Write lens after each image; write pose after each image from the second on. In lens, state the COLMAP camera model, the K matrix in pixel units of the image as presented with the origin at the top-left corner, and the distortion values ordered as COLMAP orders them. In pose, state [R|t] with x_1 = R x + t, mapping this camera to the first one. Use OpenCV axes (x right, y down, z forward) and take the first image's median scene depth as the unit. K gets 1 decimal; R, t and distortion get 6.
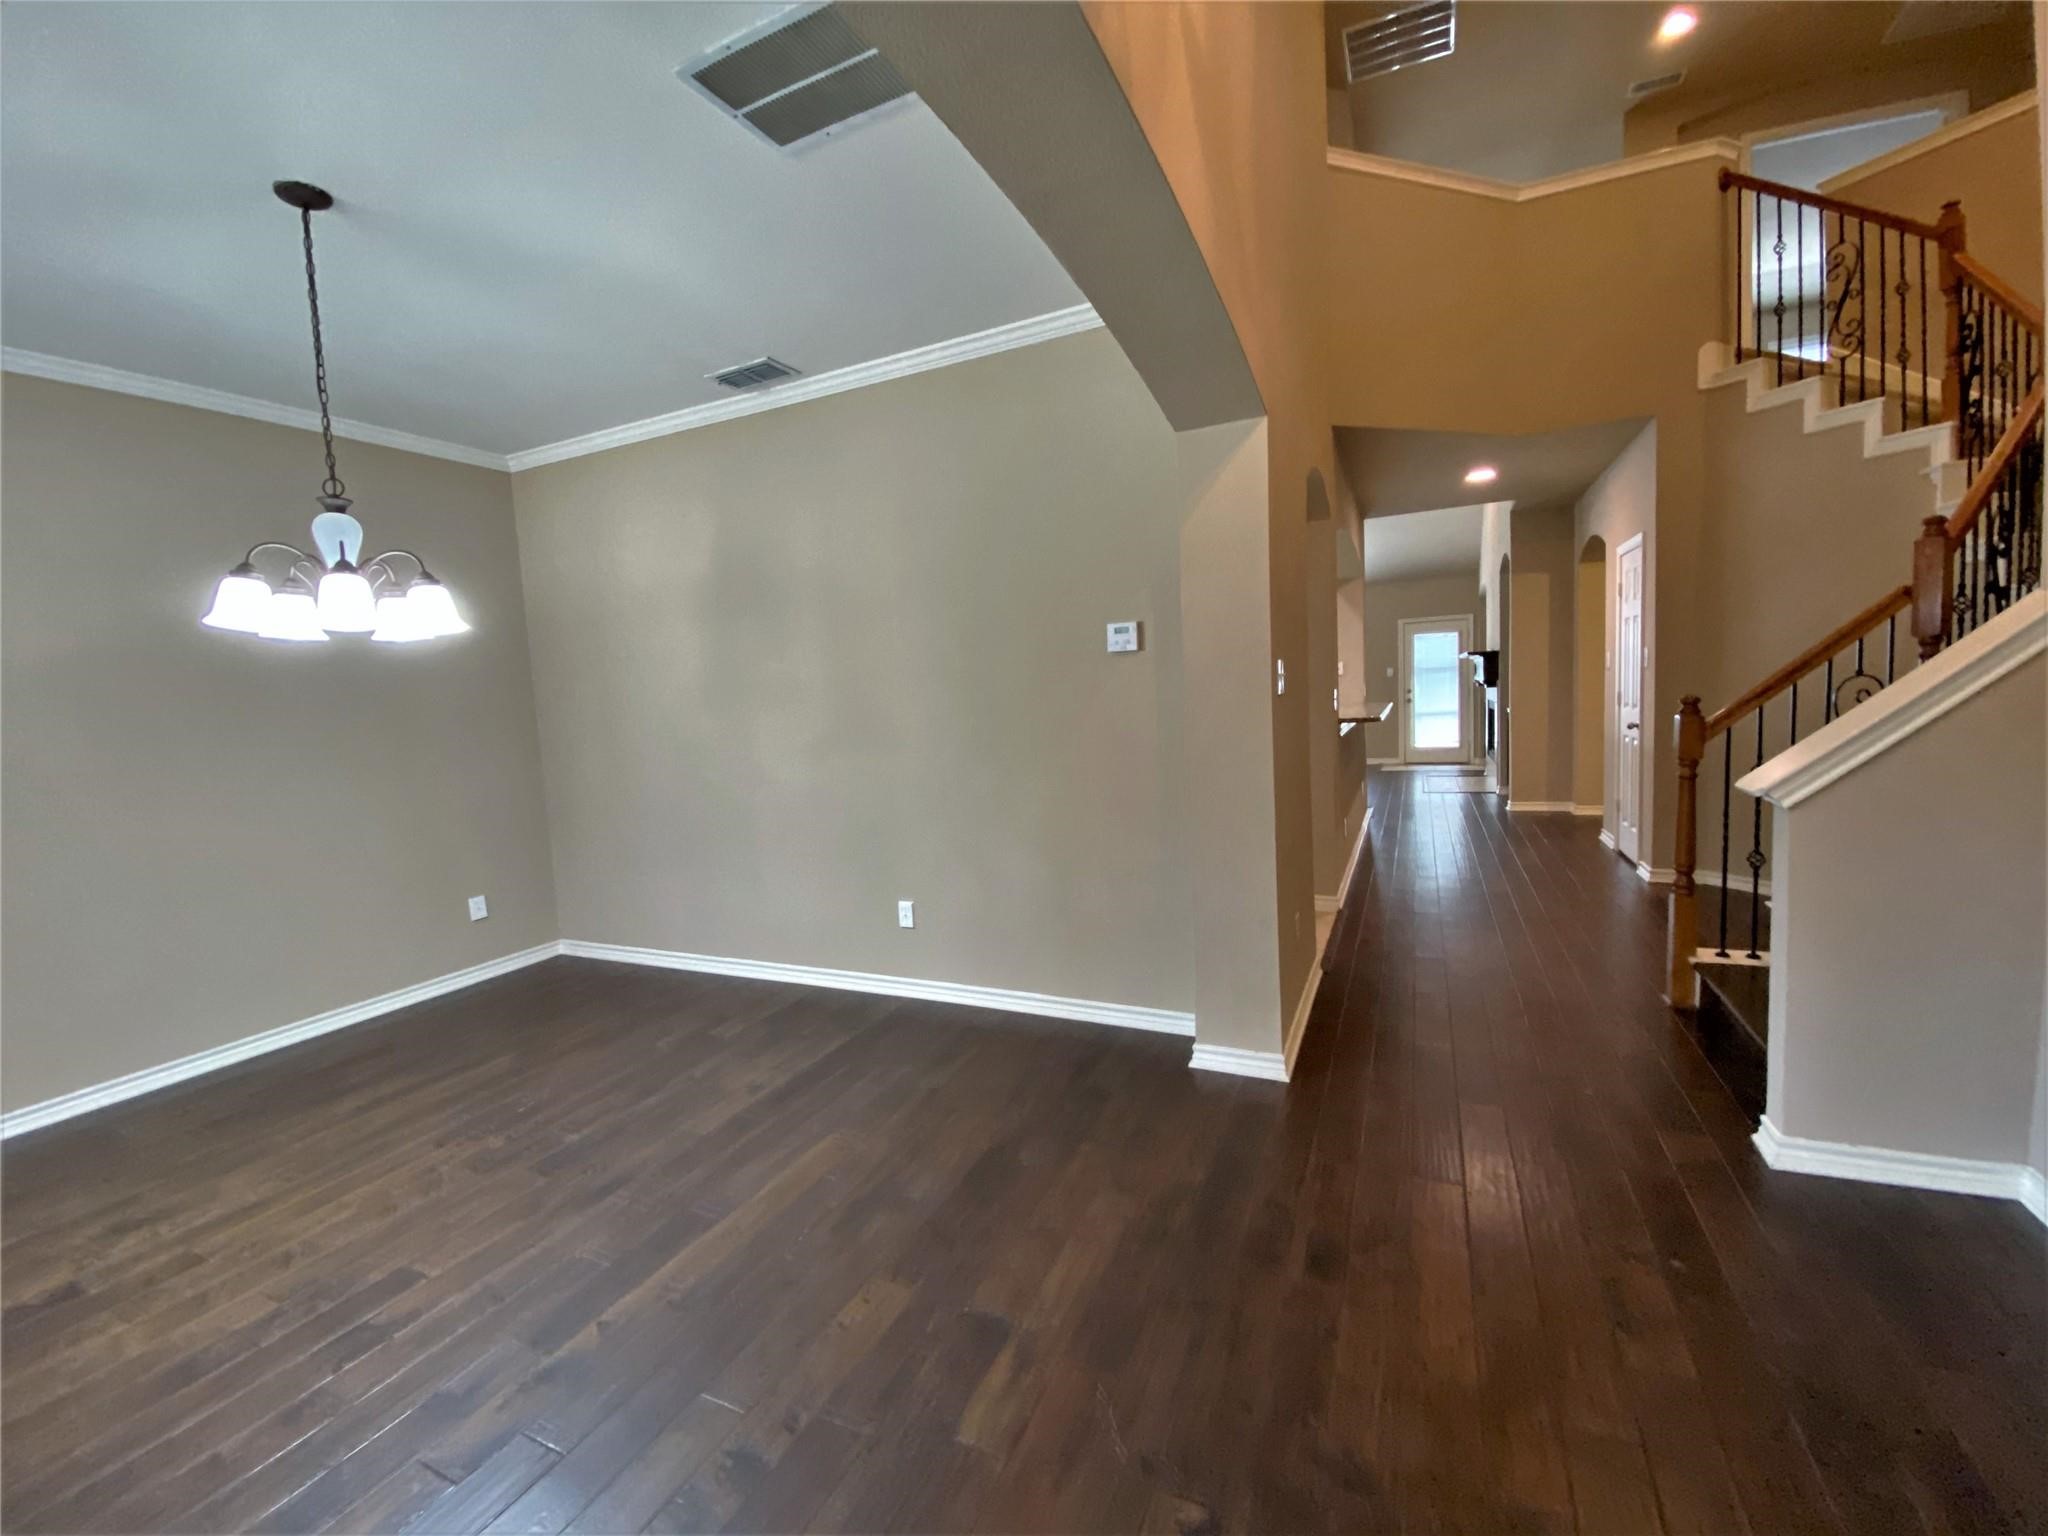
lens RADIAL K [[825.6, 0, 1029.4], [0, 825.6, 777.1], [0, 0, 1]] dist [0.006095, -0.010083]
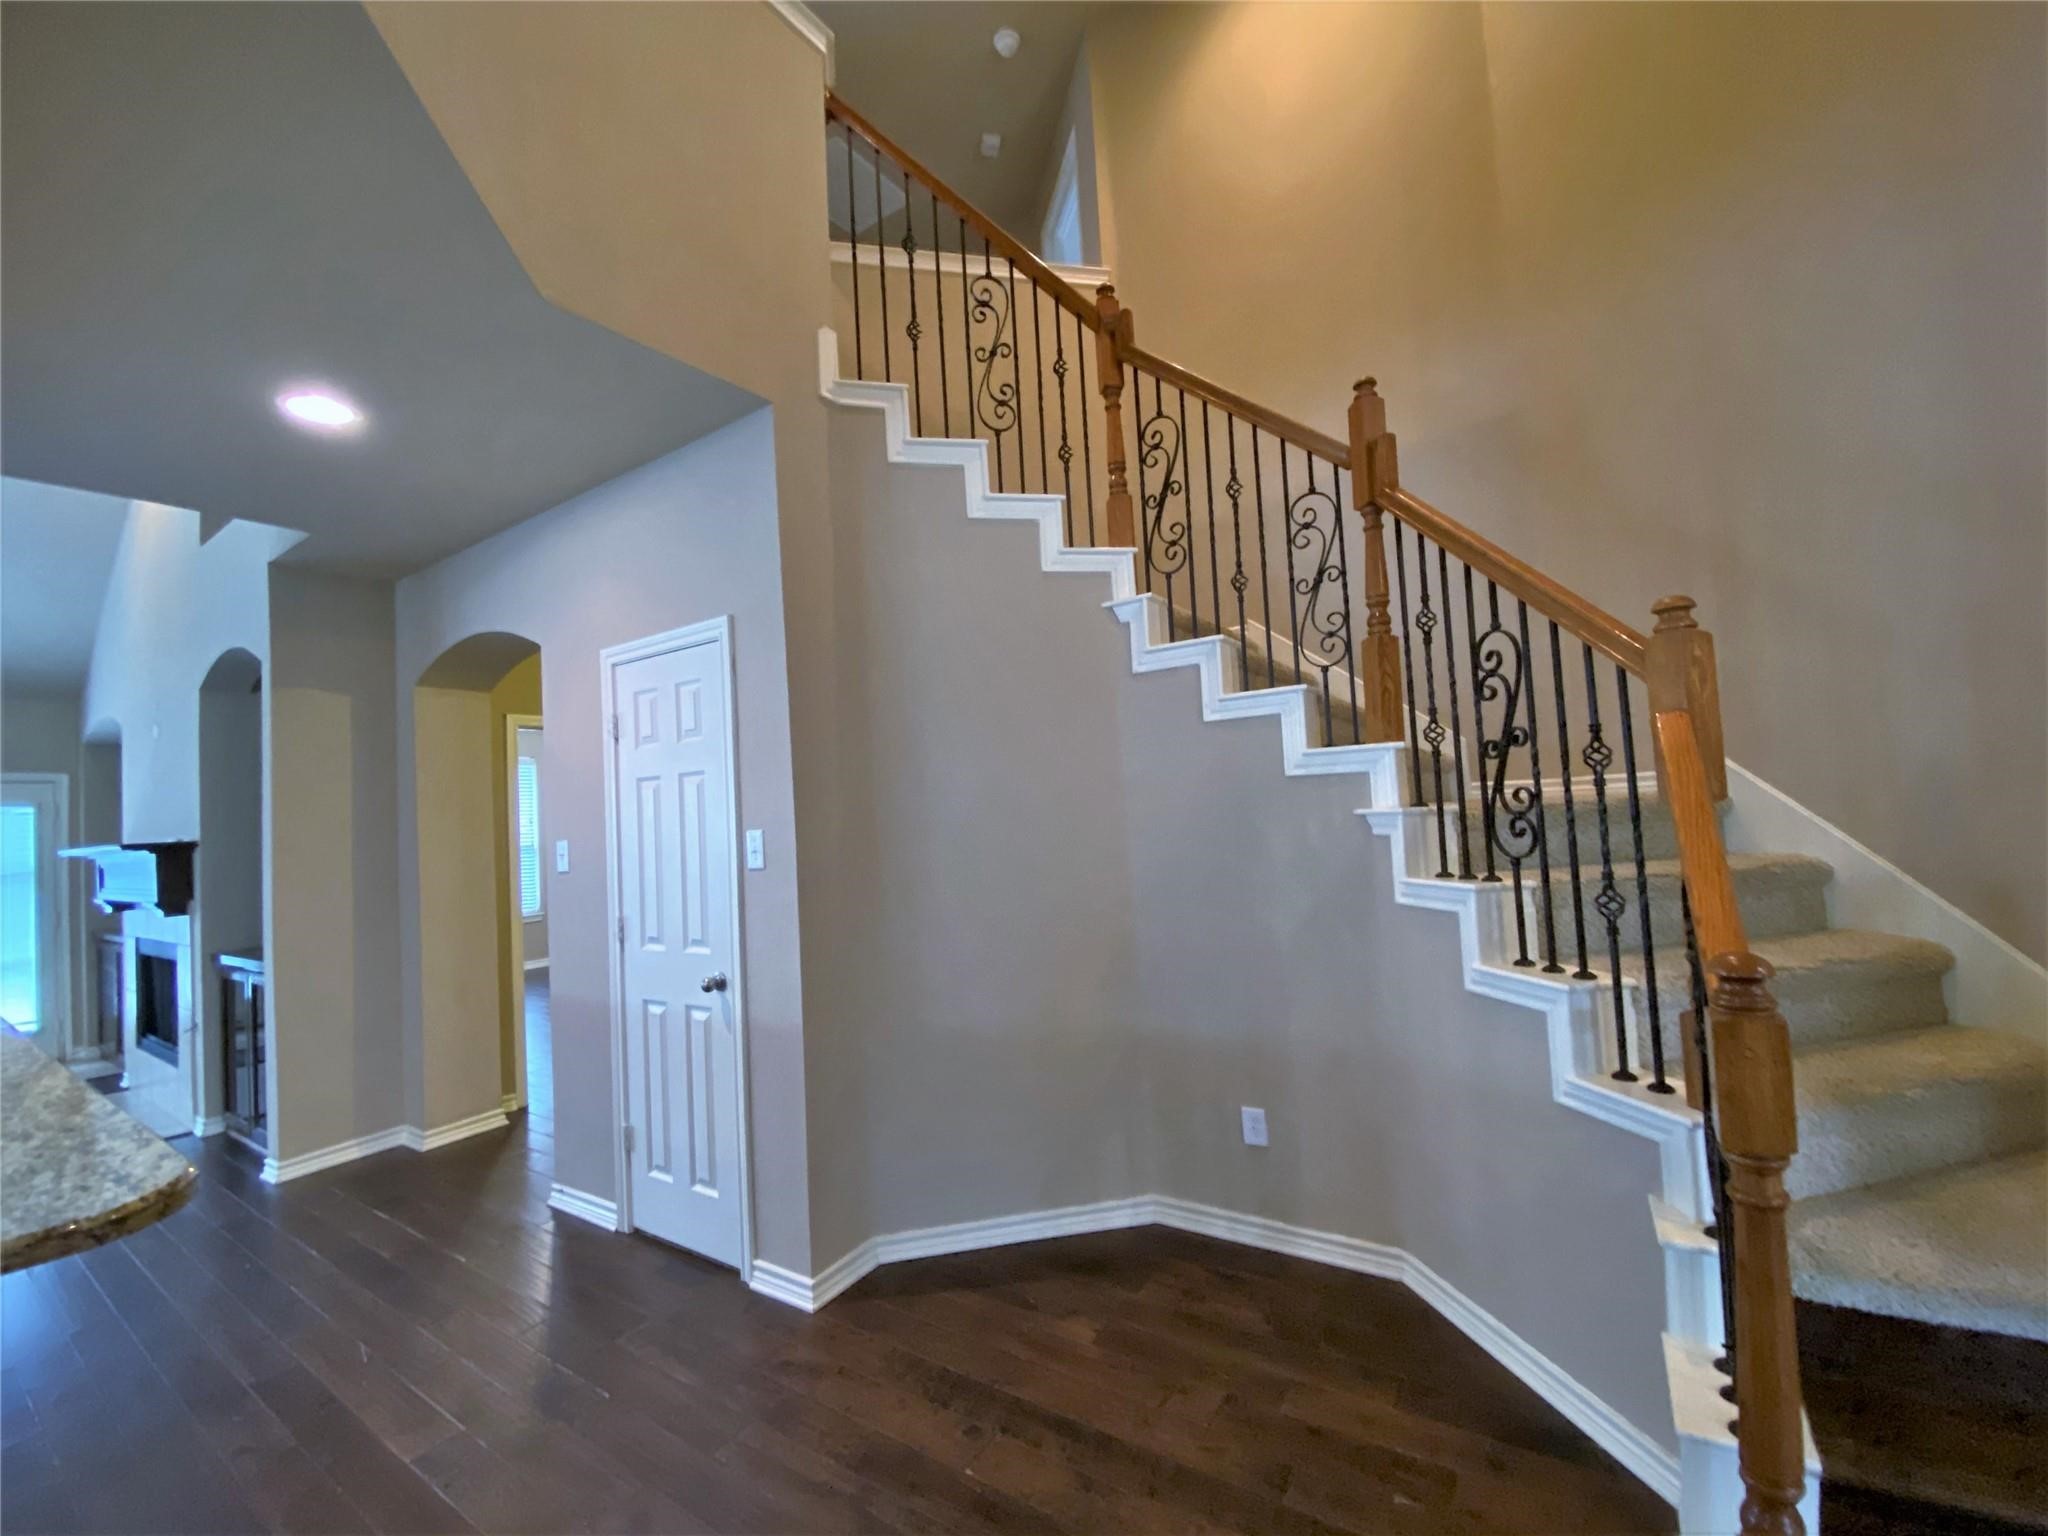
lens RADIAL K [[825.6, 0, 1015.6], [0, 825.6, 775.4], [0, 0, 1]] dist [0.006095, -0.010083]
pose [[0.154019, 0.101608, 0.982830, 0.170951], [0.144294, 0.981722, -0.124106, -0.066802], [-0.977475, 0.160931, 0.136543, 0.502228]]
